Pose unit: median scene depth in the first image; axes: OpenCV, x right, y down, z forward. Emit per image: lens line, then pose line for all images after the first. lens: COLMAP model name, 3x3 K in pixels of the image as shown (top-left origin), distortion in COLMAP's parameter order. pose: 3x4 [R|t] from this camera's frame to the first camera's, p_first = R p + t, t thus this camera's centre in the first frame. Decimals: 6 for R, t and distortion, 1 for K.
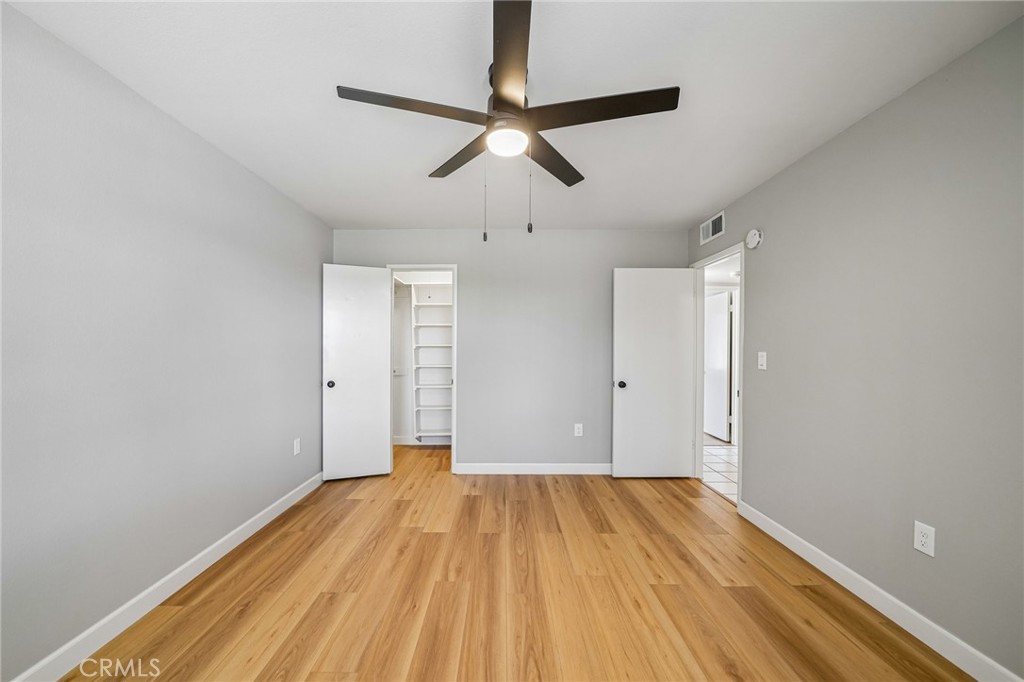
lens RADIAL K [[394.4, 0, 493.5], [0, 394.4, 352.2], [0, 0, 1]] dist [-0.010017, 0.000707]
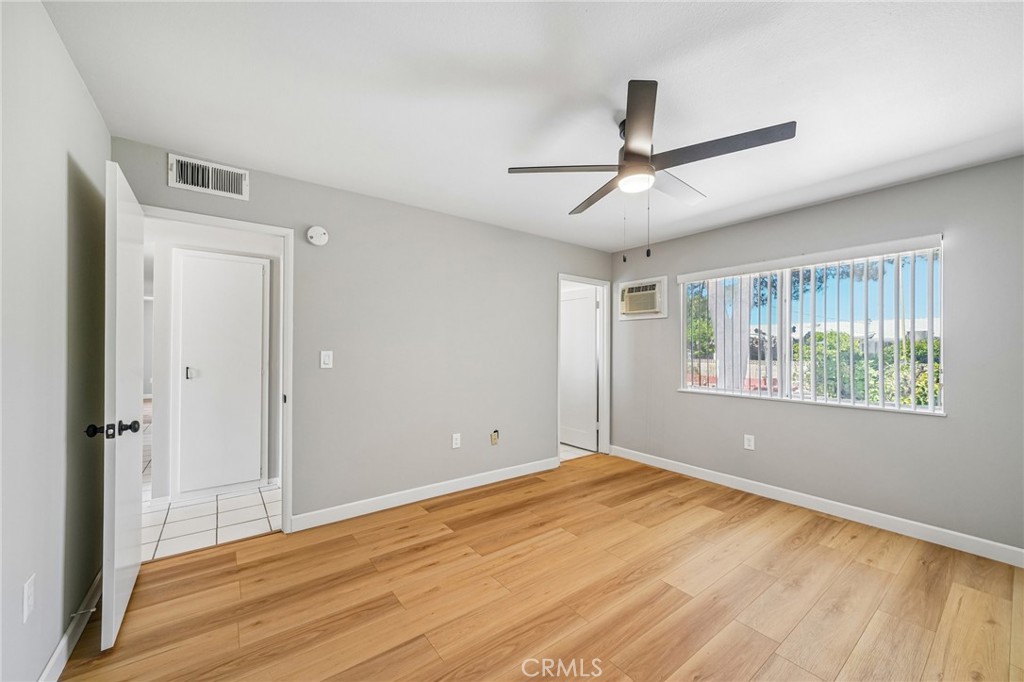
lens RADIAL K [[394.4, 0, 508.1], [0, 394.4, 348.9], [0, 0, 1]] dist [-0.010017, 0.000707]
pose [[-0.628757, -0.010832, 0.777526, -0.417296], [0.001517, 0.999884, 0.015157, -0.021422], [-0.777600, 0.010710, -0.628668, 1.308689]]
